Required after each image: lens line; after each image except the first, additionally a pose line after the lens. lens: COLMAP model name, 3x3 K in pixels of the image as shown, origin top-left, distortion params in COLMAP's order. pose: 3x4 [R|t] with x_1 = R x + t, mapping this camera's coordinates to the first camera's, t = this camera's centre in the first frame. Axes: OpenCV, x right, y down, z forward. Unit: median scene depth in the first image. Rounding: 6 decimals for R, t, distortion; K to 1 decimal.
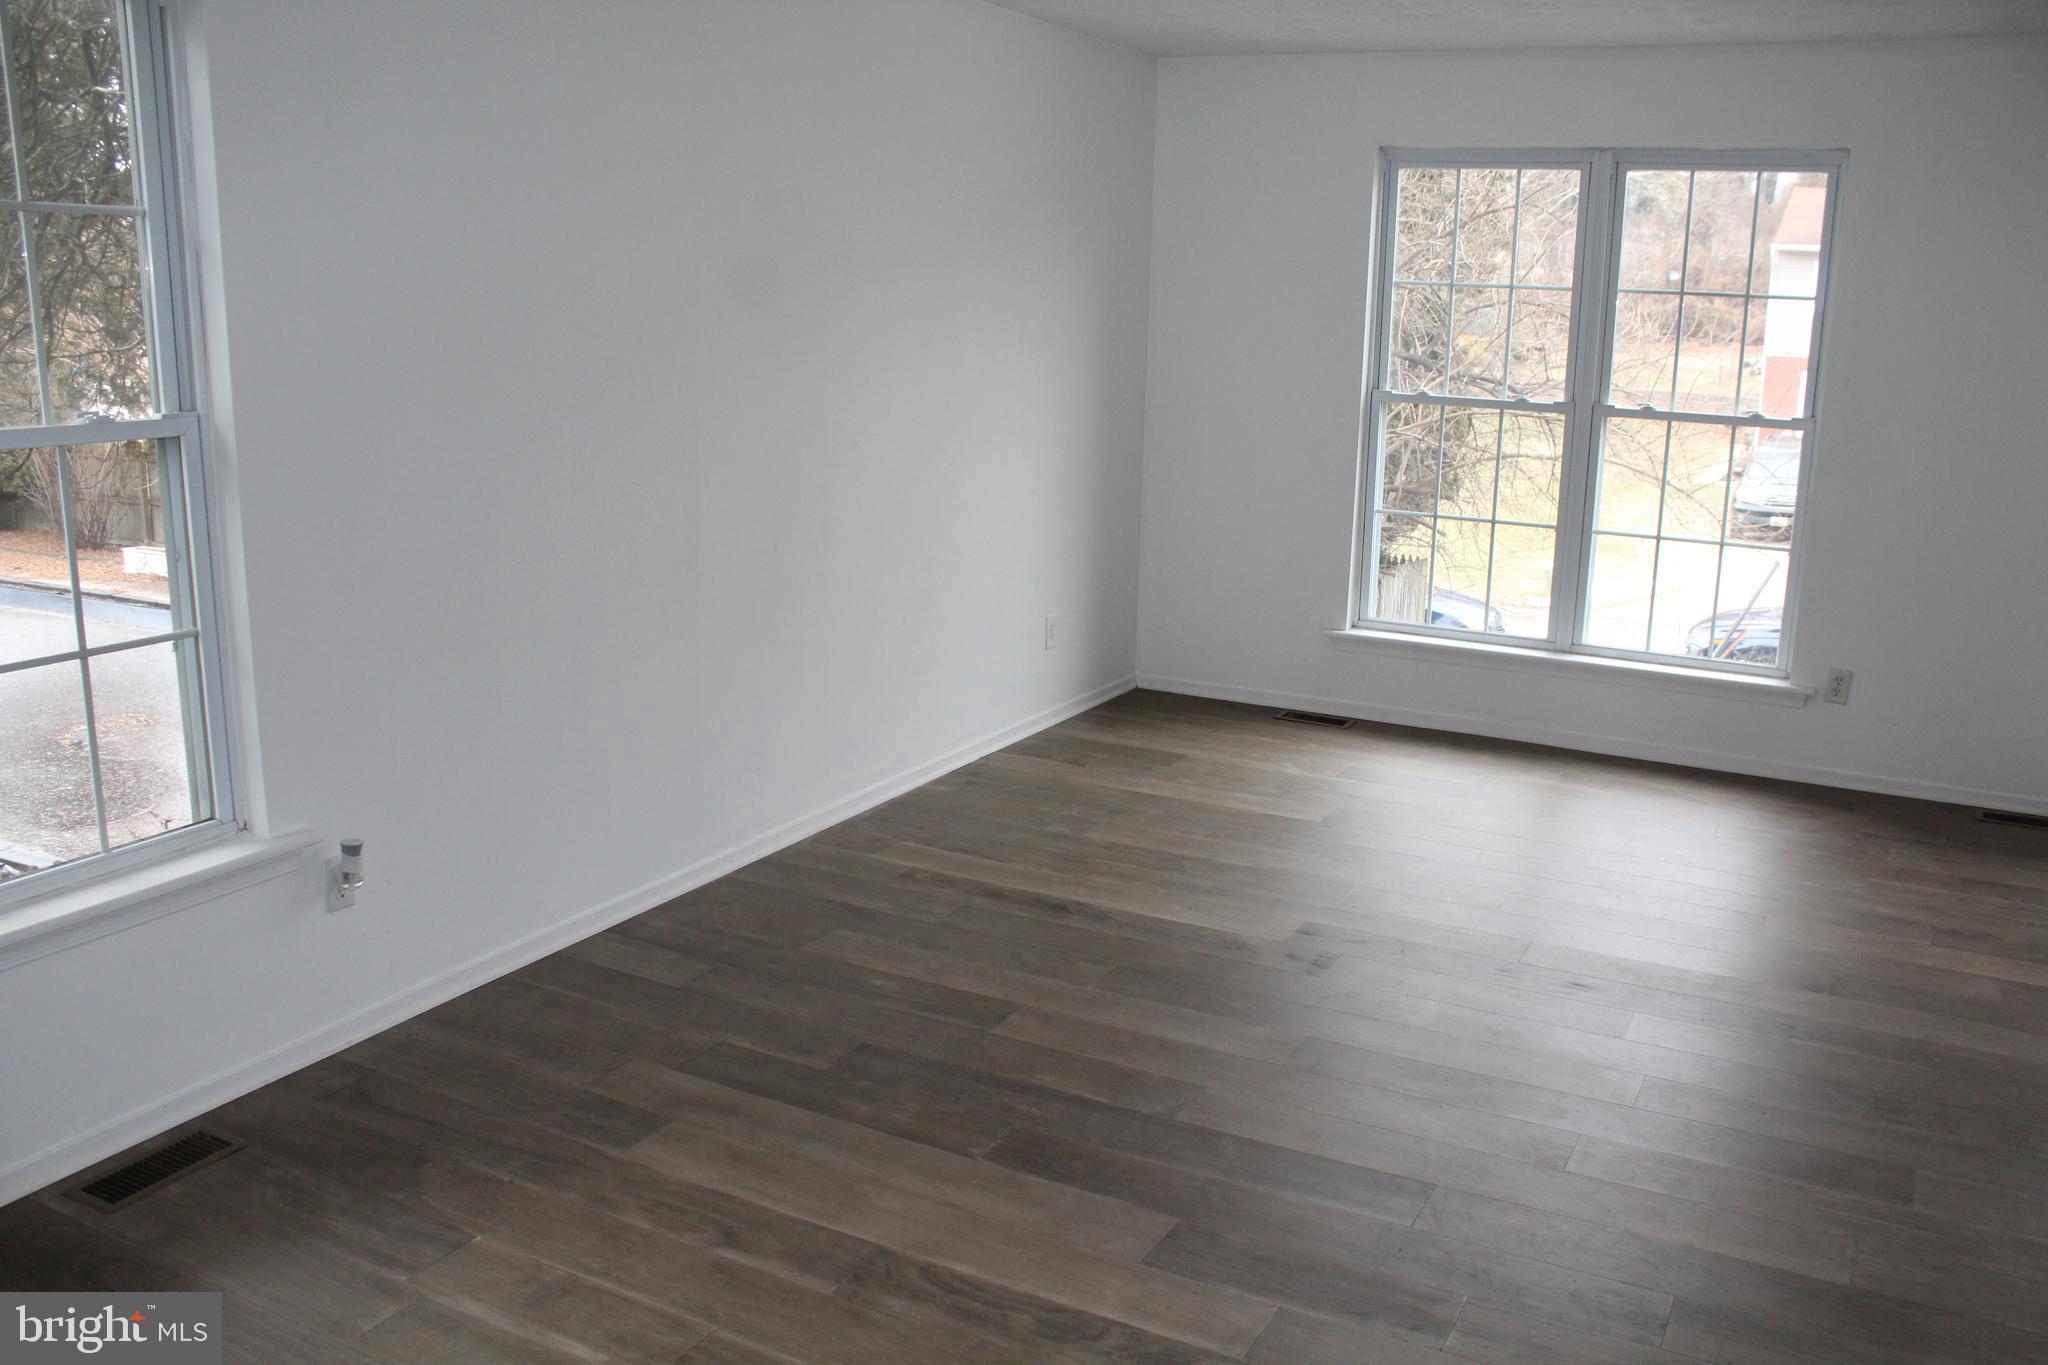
lens RADIAL K [[1698.6, 0, 1022.5], [0, 1698.6, 691.1], [0, 0, 1]] dist [-0.159279, 0.138553]
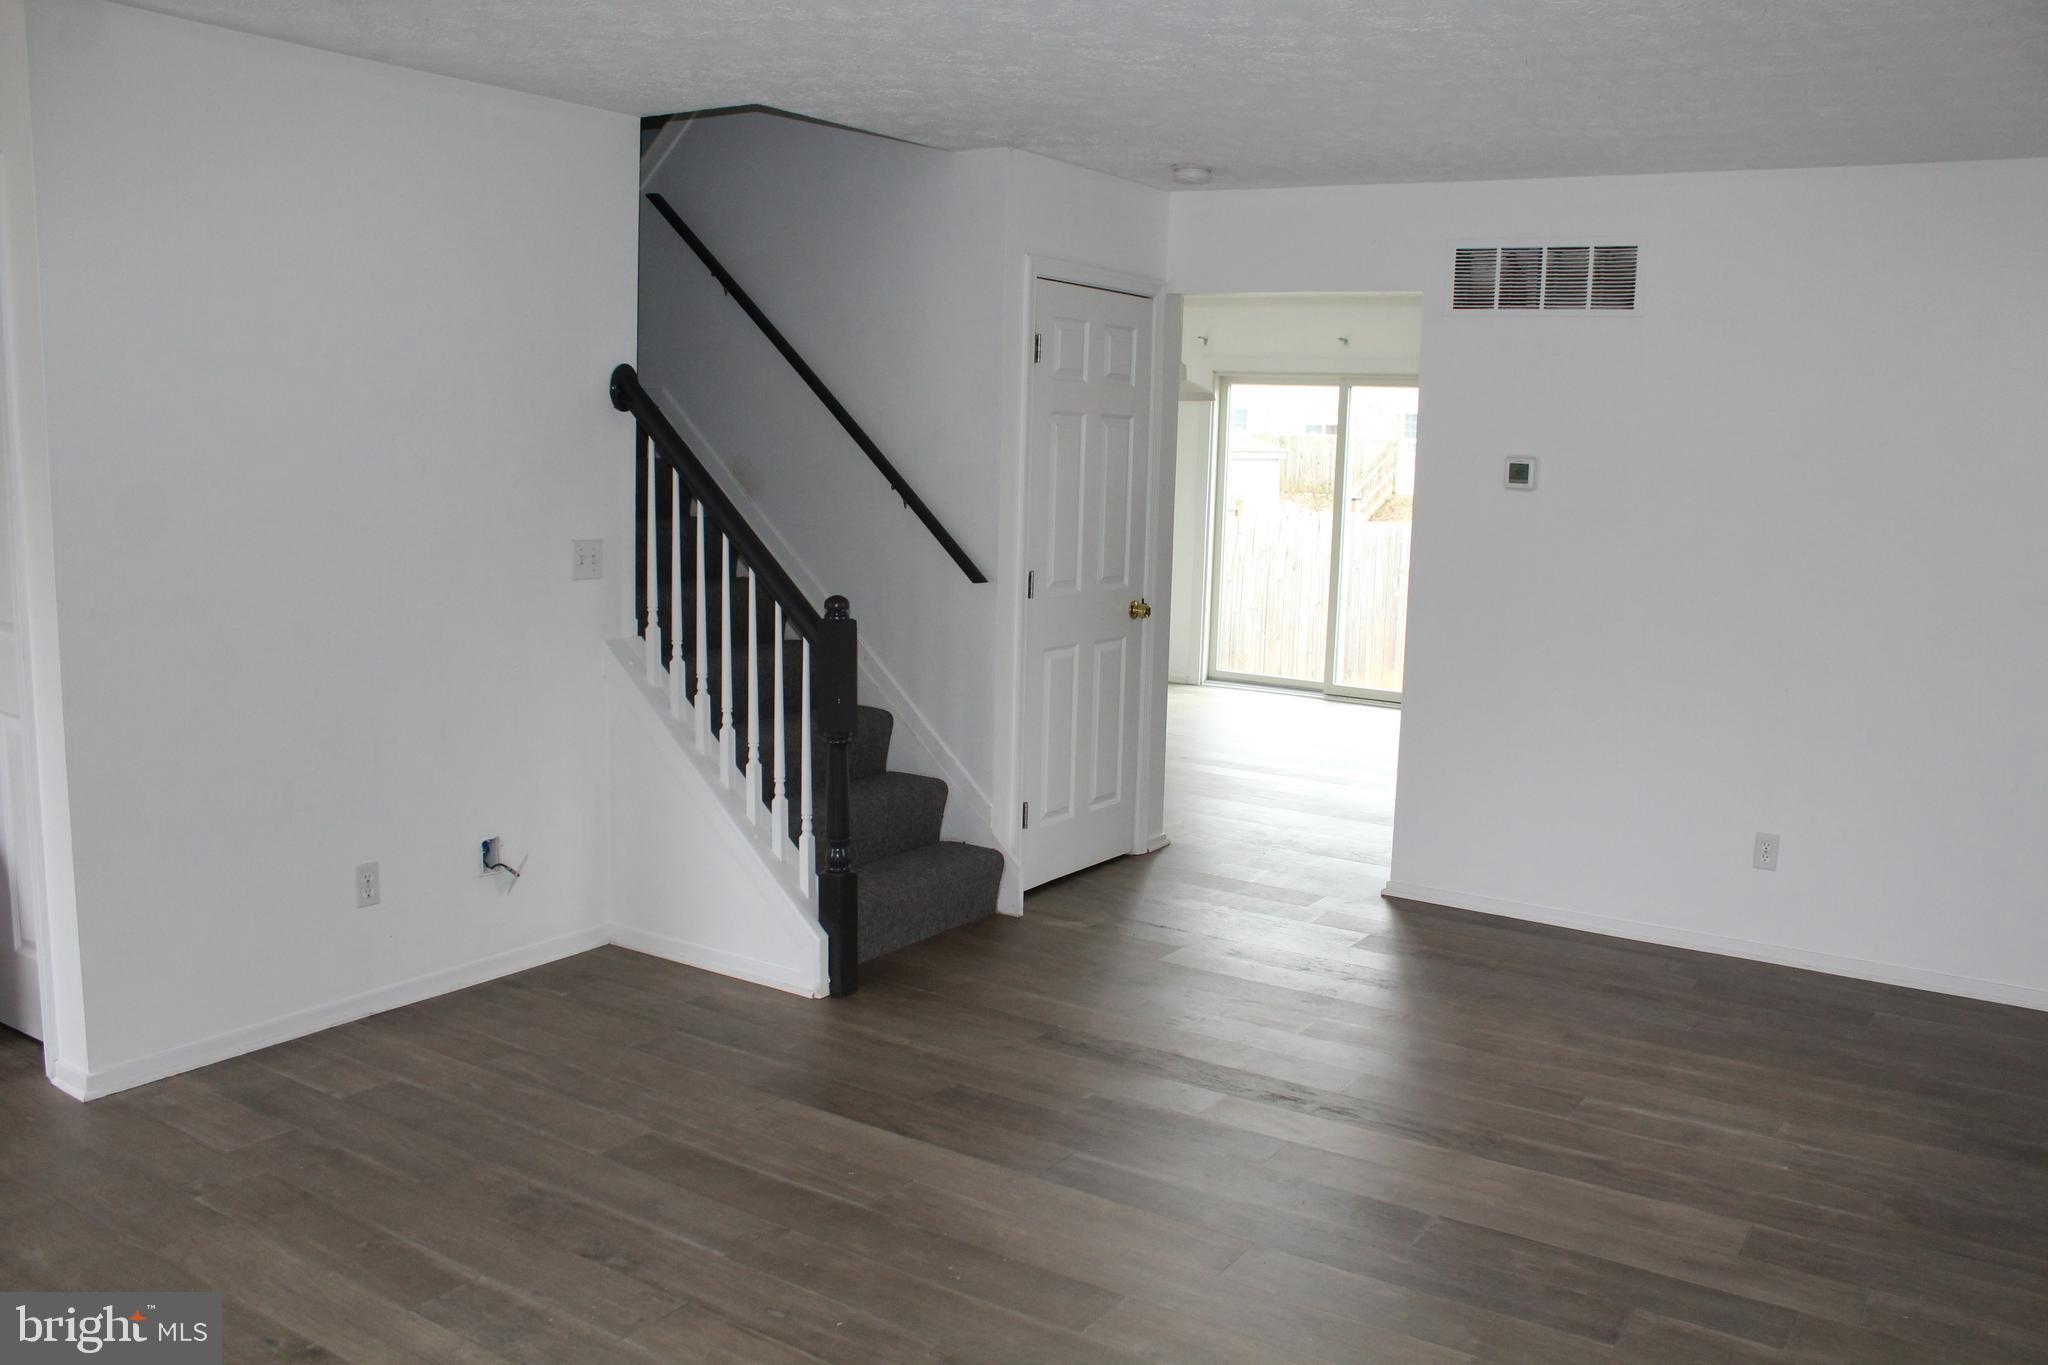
lens RADIAL K [[1698.6, 0, 1045.6], [0, 1698.6, 681.7], [0, 0, 1]] dist [-0.159279, 0.138553]
pose [[-0.995152, -0.063047, 0.075476, 0.160636], [-0.031172, 0.930111, 0.365953, -0.422460], [-0.093273, 0.361826, -0.927568, 1.806996]]
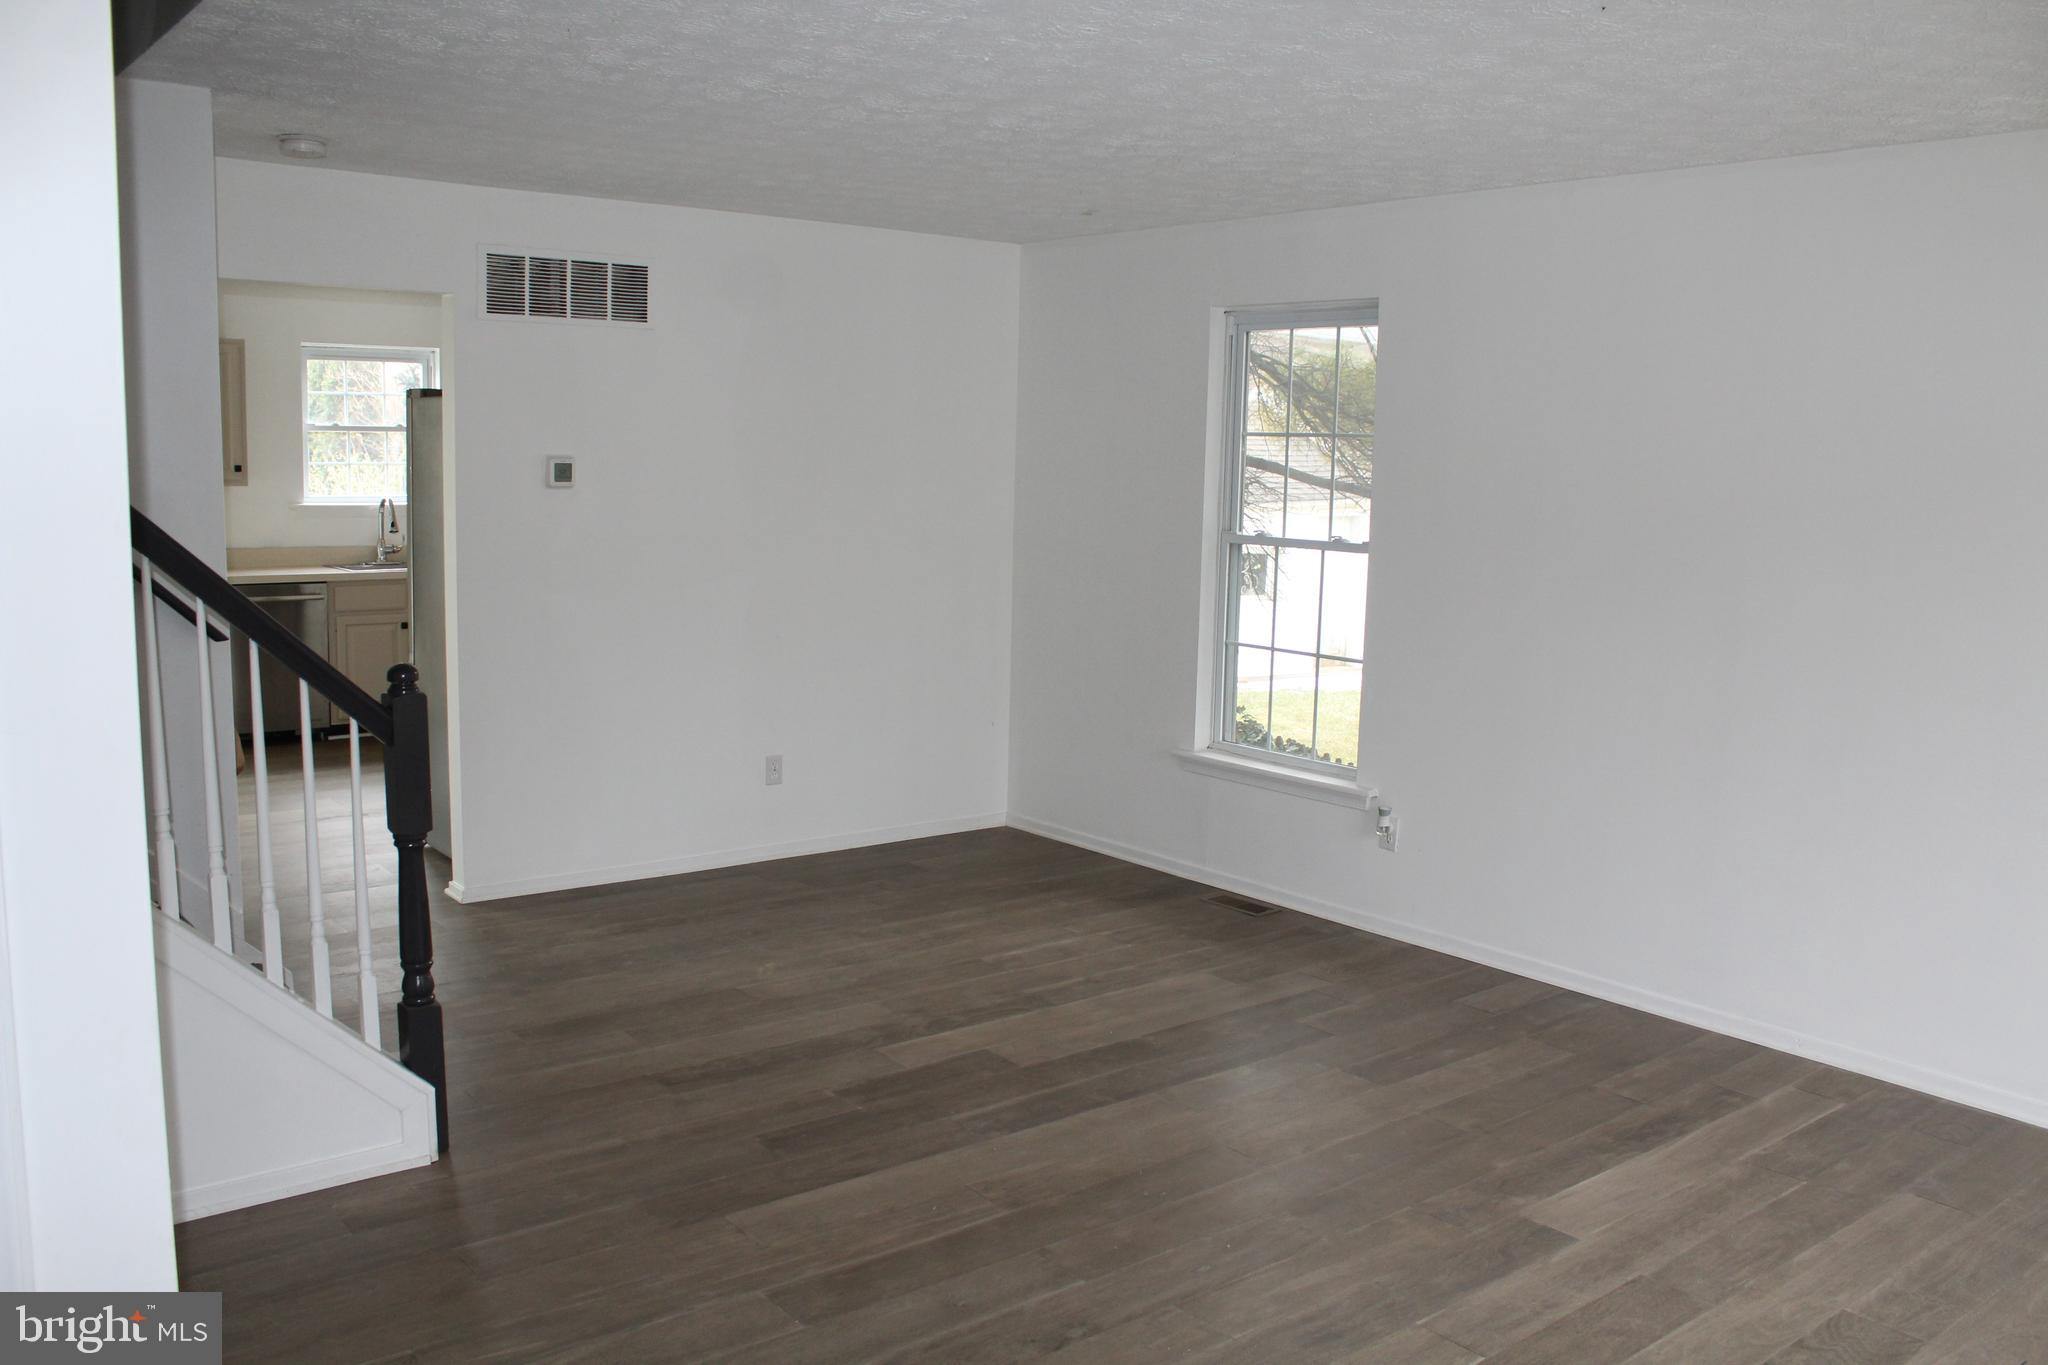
lens RADIAL K [[1698.6, 0, 1021.6], [0, 1698.6, 701.7], [0, 0, 1]] dist [-0.159279, 0.138553]
pose [[-0.390244, 0.104342, -0.914780, 1.285046], [-0.241887, 0.947038, 0.211210, -0.281573], [0.888369, 0.303697, -0.344337, 1.254700]]
